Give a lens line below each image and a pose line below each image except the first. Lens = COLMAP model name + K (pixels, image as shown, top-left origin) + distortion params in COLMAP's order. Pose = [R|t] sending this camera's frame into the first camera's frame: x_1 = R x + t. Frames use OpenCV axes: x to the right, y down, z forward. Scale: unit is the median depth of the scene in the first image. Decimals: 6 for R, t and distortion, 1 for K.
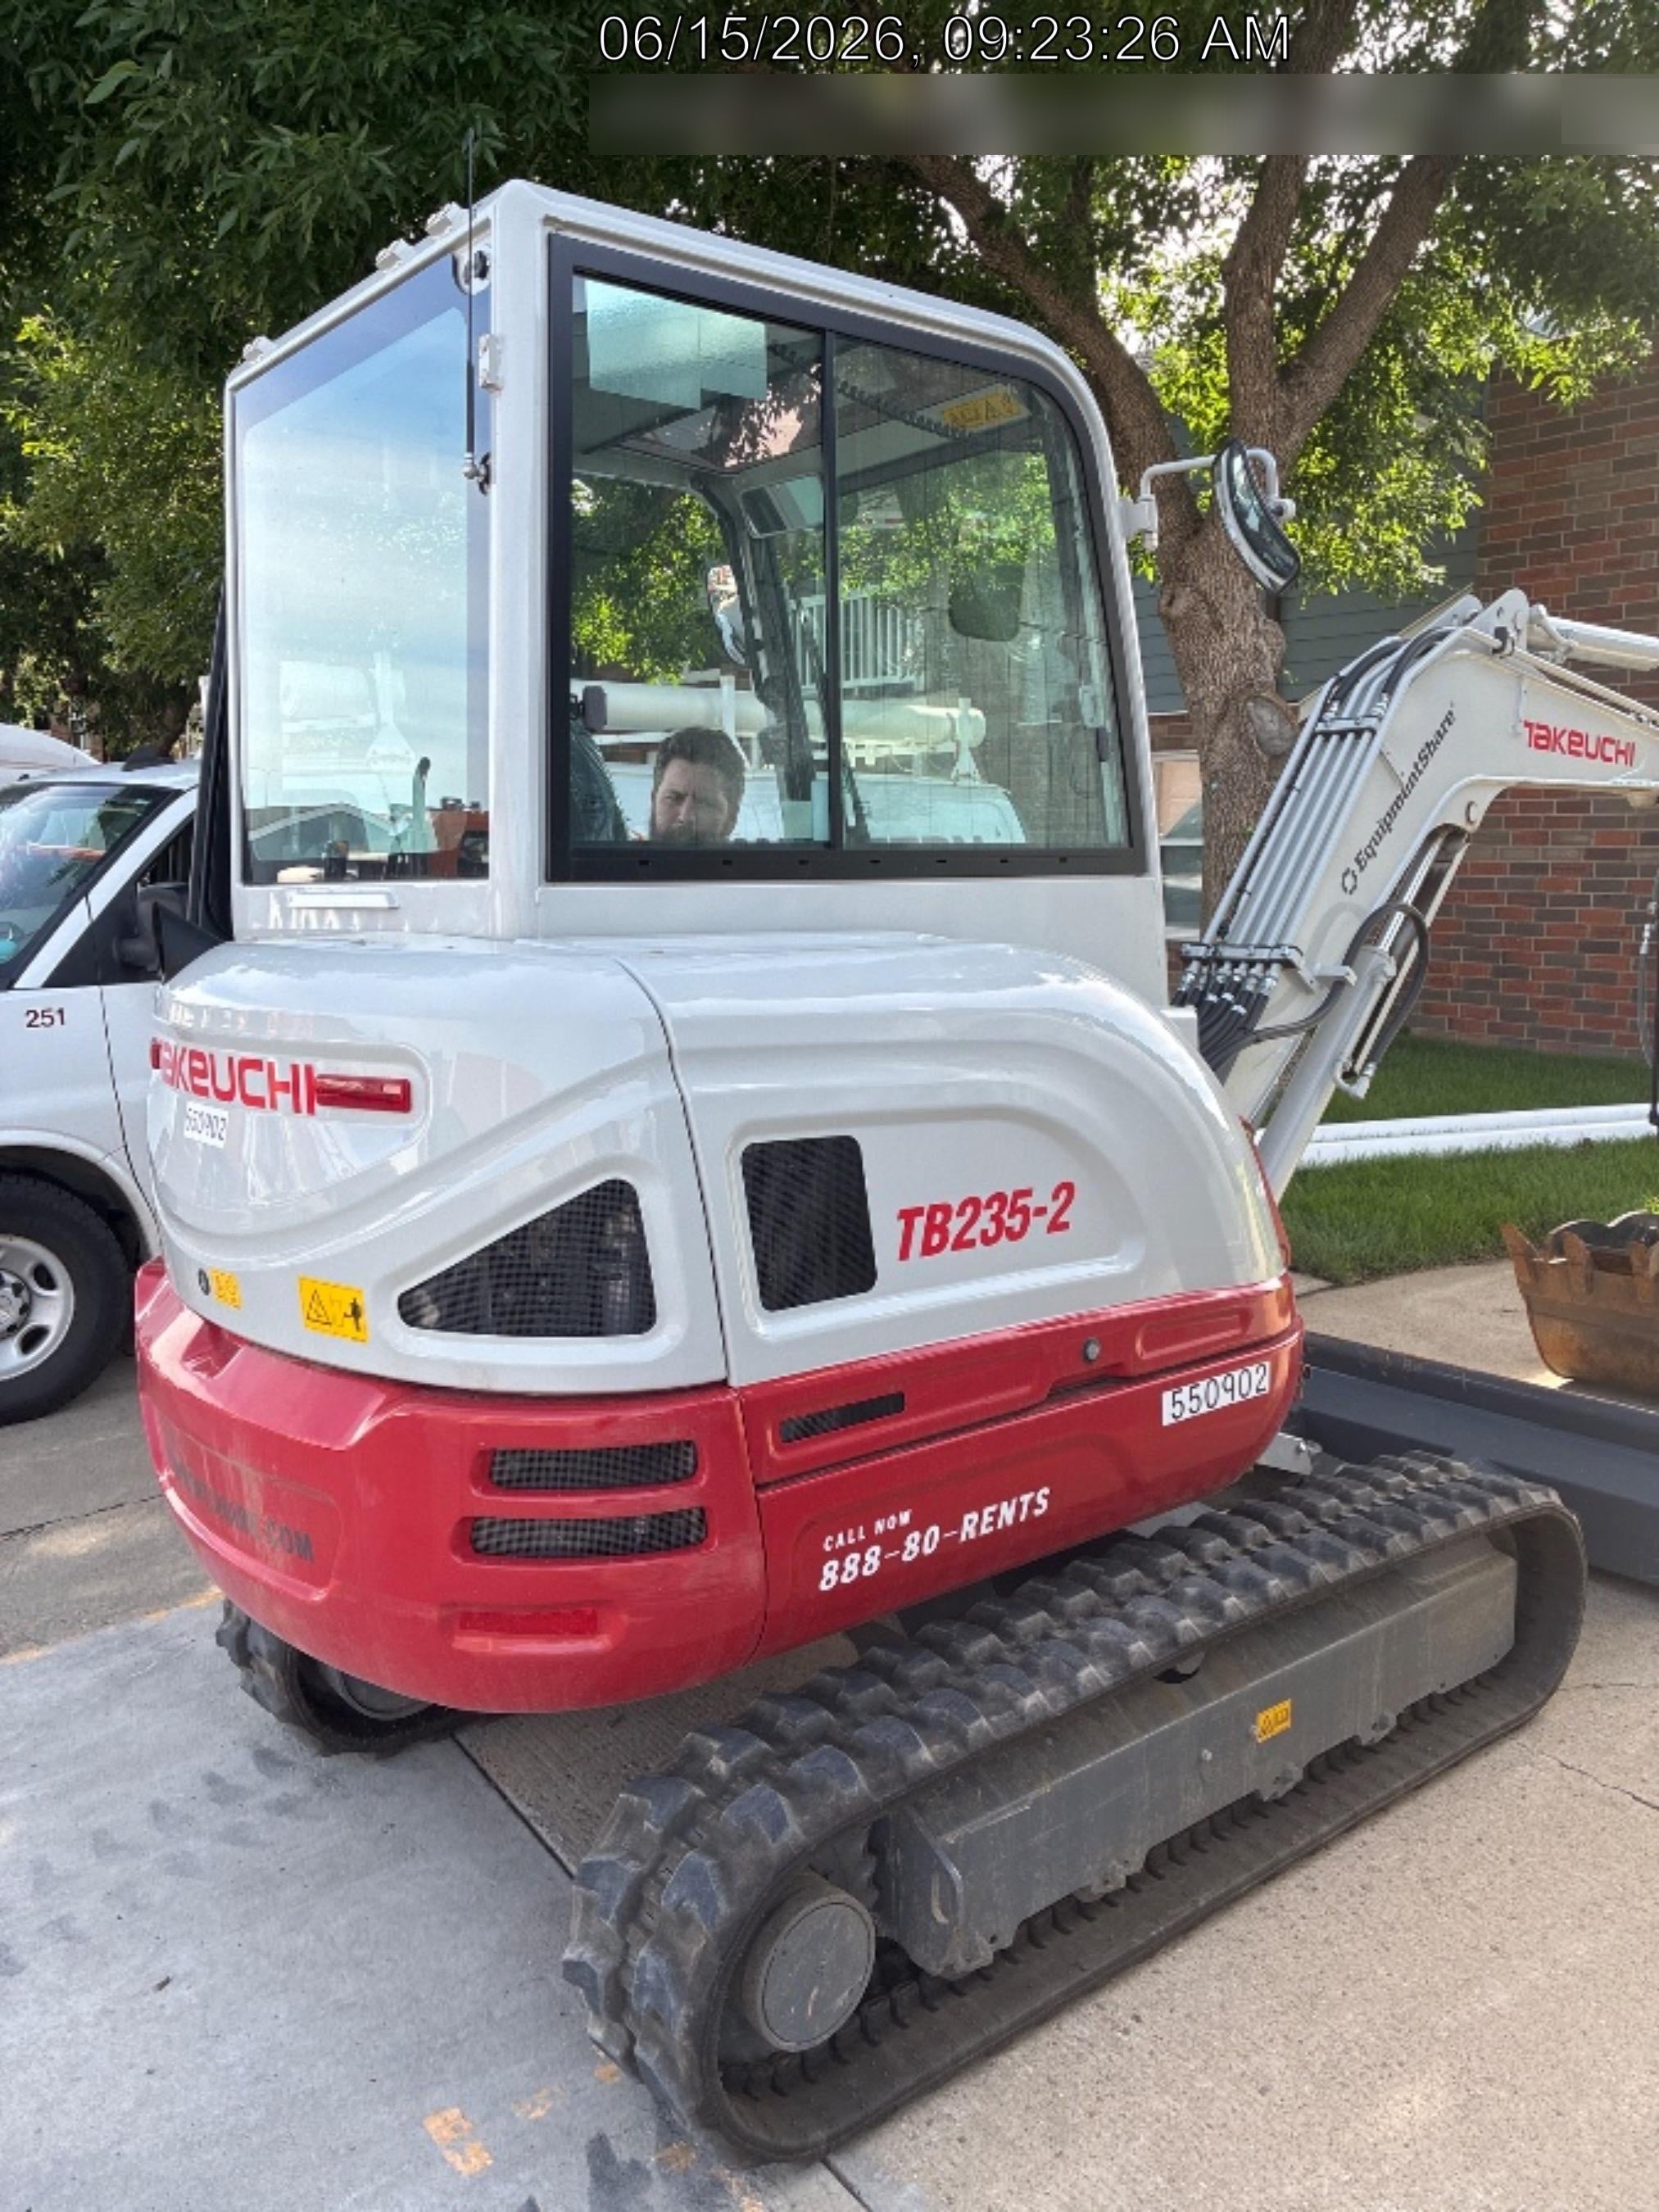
lens RADIAL K [[1744.3, 0, 829.5], [0, 1744.3, 1106.0], [0, 0, 1]] dist [0.009935, -0.000351]
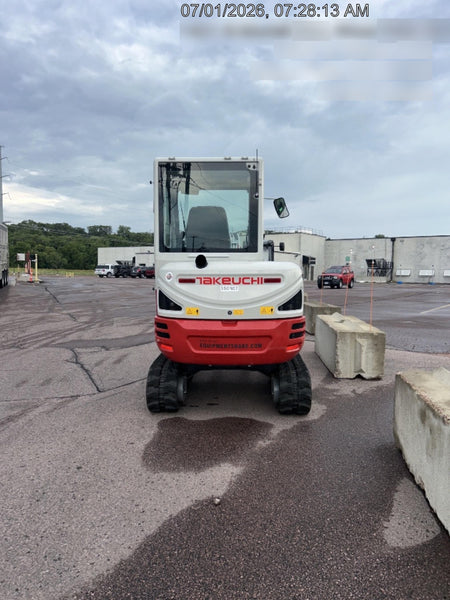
lens RADIAL K [[473.1, 0, 225.0], [0, 473.1, 300.0], [0, 0, 1]] dist [0.009935, -0.000351]
pose [[0.643614, -0.049444, 0.763752, -1.681820], [0.094924, 0.995363, -0.015554, 0.076896], [-0.759441, 0.082509, 0.645323, -0.126614]]
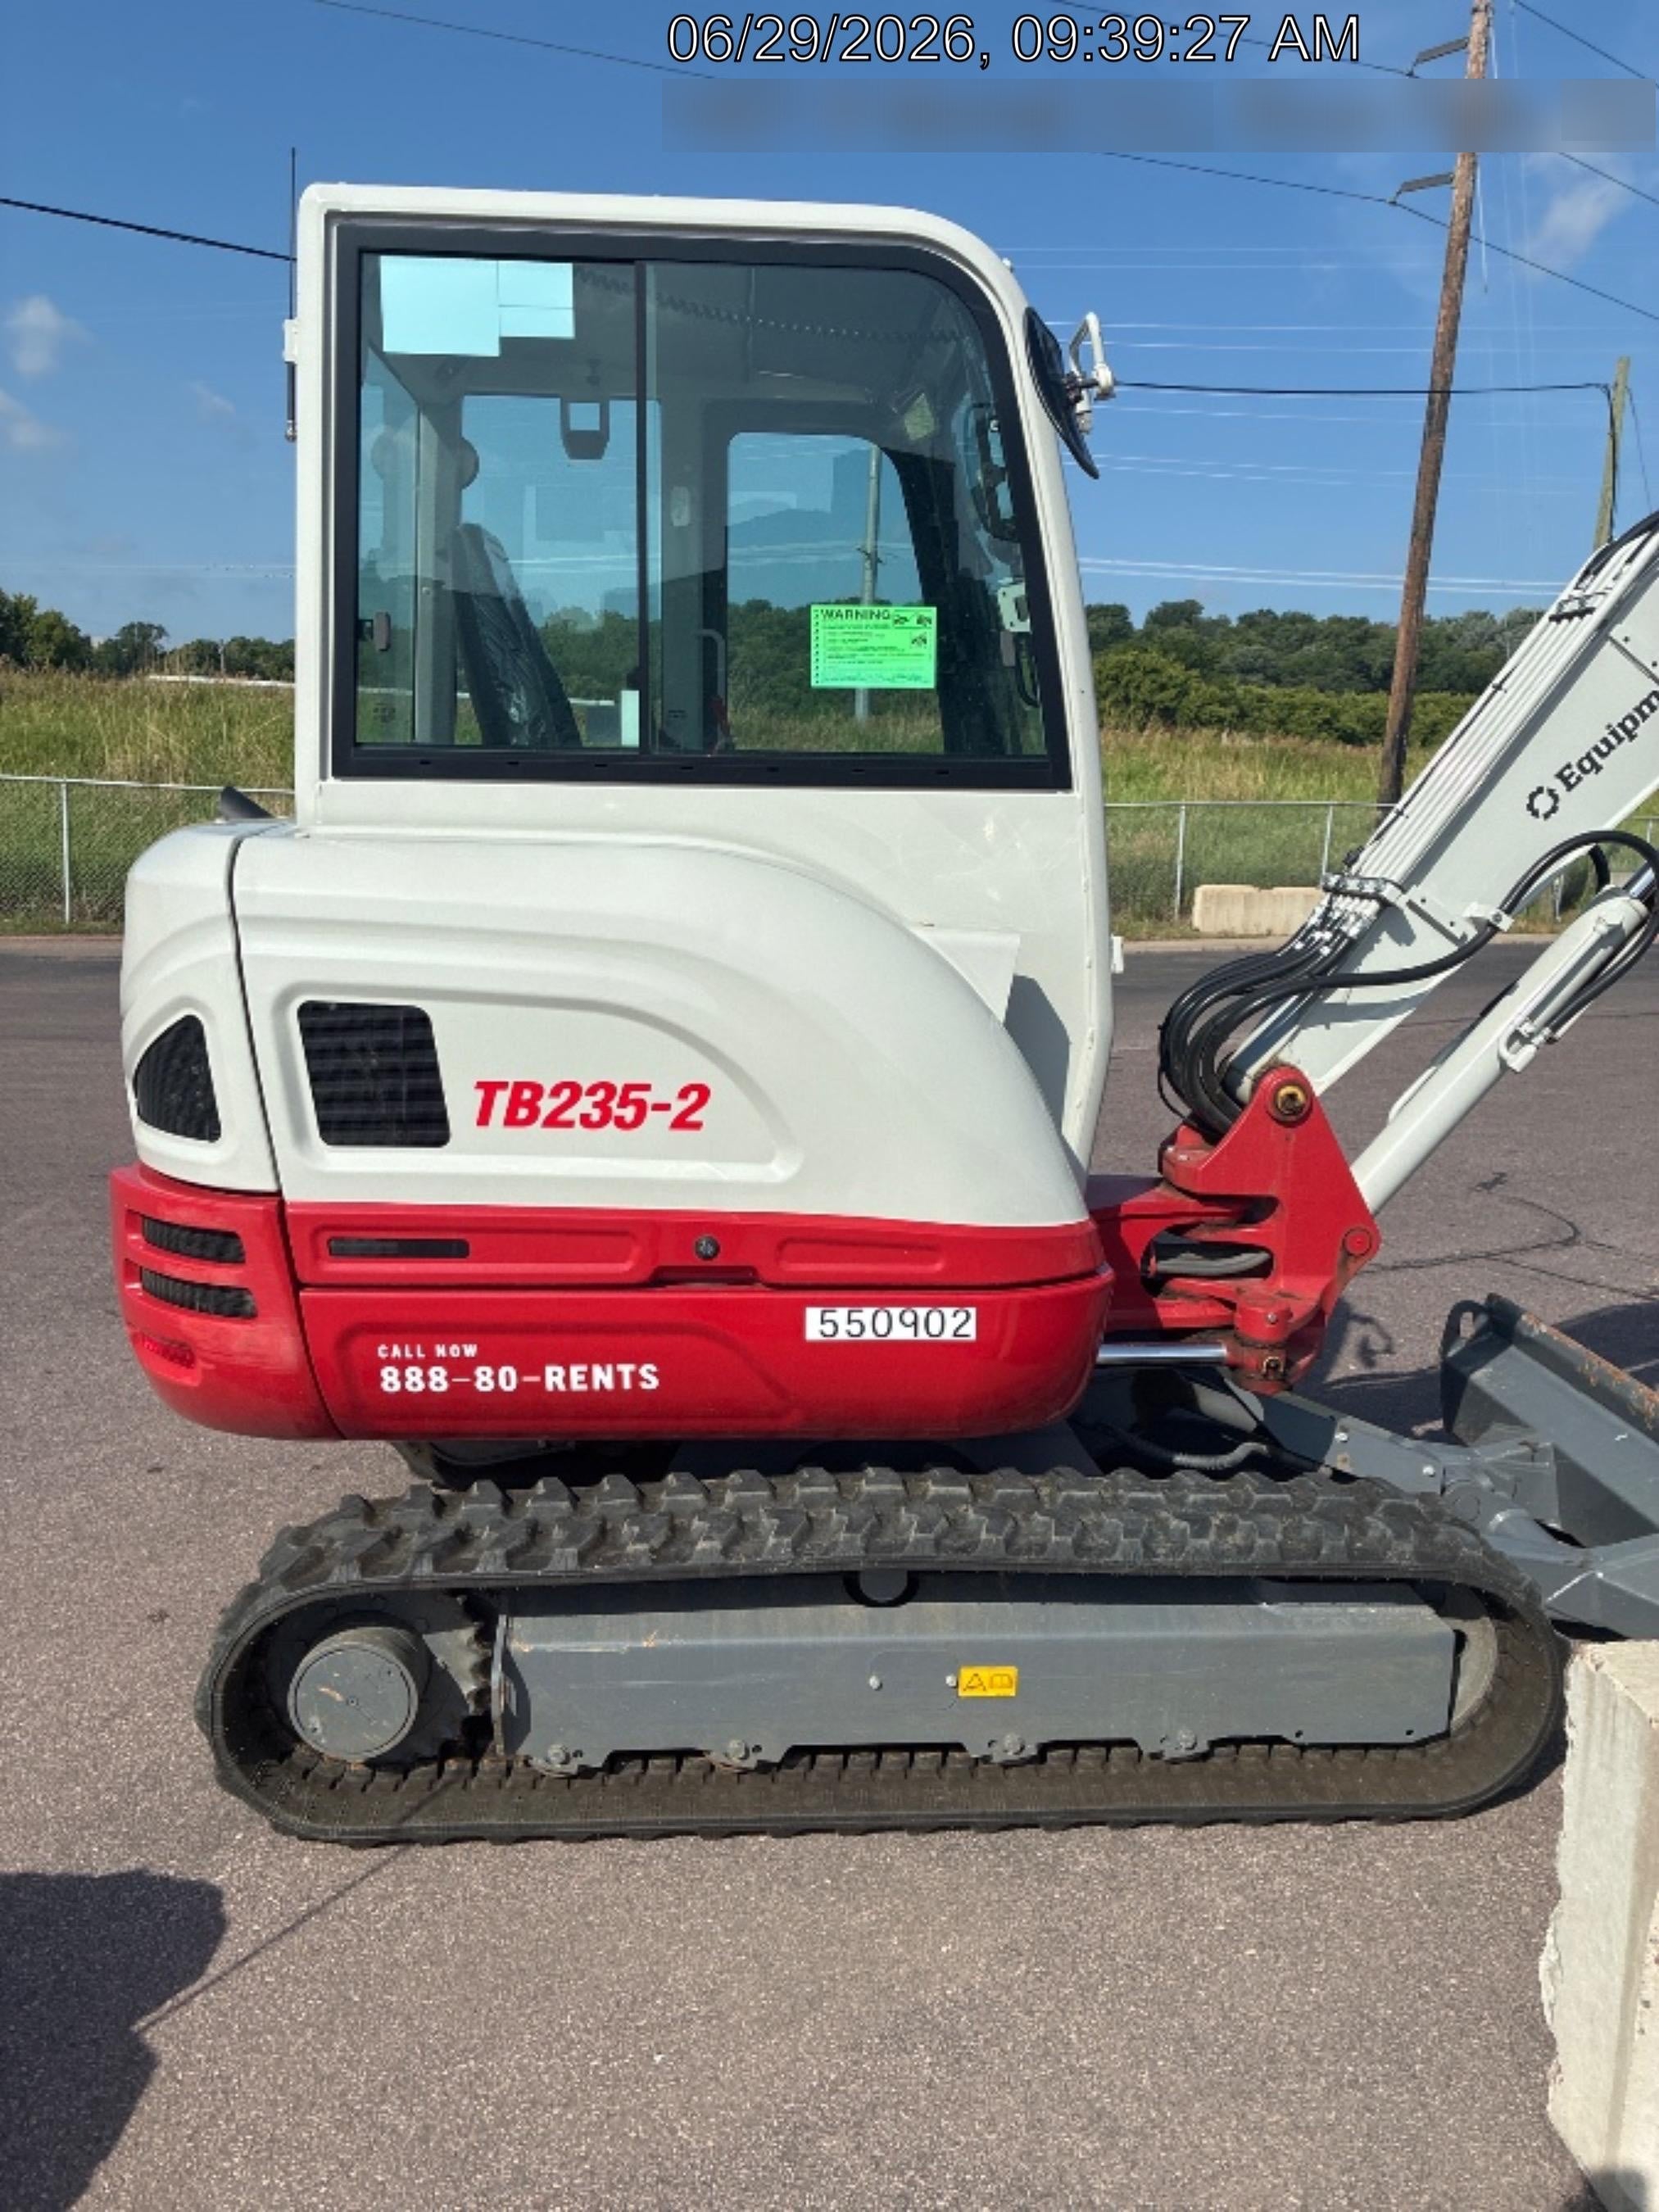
lens RADIAL K [[1744.3, 0, 829.5], [0, 1744.3, 1106.0], [0, 0, 1]] dist [0.009935, -0.000351]
pose [[0.805395, 0.143810, -0.575028, 0.825374], [-0.105372, 0.989407, 0.099857, -0.057499], [0.583297, -0.019832, 0.812017, 0.205962]]
